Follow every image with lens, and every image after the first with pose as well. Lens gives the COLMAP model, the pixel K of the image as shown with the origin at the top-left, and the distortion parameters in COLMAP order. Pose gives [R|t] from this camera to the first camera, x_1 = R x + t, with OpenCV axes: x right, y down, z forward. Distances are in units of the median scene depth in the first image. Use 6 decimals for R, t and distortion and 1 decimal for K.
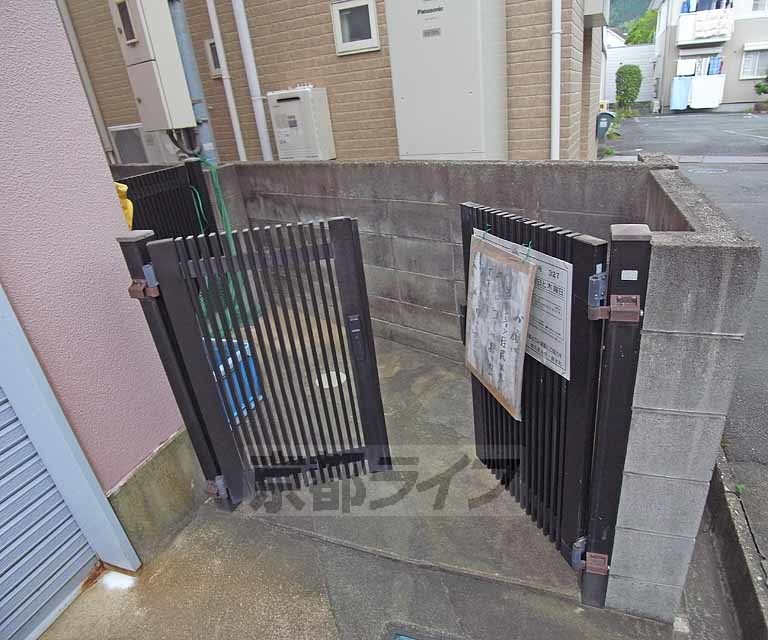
lens RADIAL K [[483.0, 0, 412.5], [0, 483.0, 314.6], [0, 0, 1]] dist [-0.087862, 0.030162]
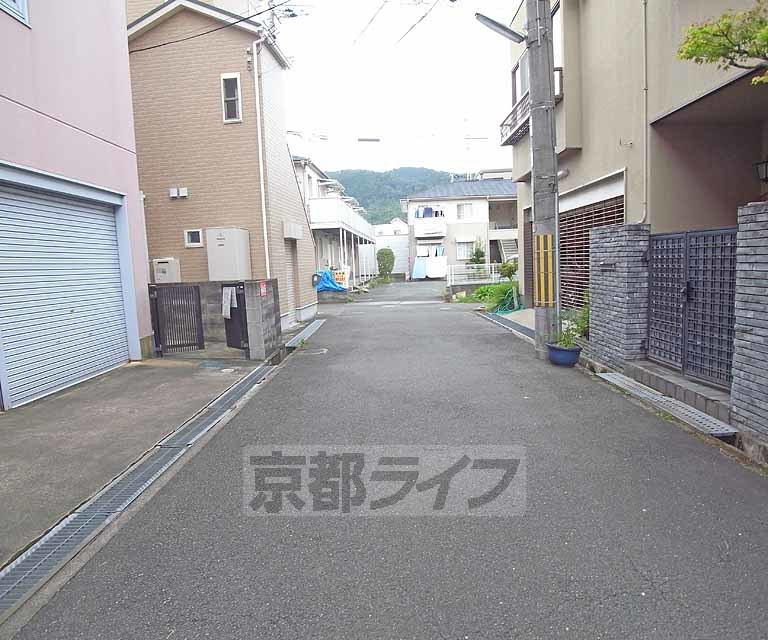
lens RADIAL K [[483.0, 0, 412.5], [0, 483.0, 314.6], [0, 0, 1]] dist [-0.087862, 0.030162]
pose [[0.933509, 0.009864, 0.358417, 0.045538], [0.108952, 0.944551, -0.309762, 0.443491], [-0.341599, 0.328216, 0.880673, -0.956803]]
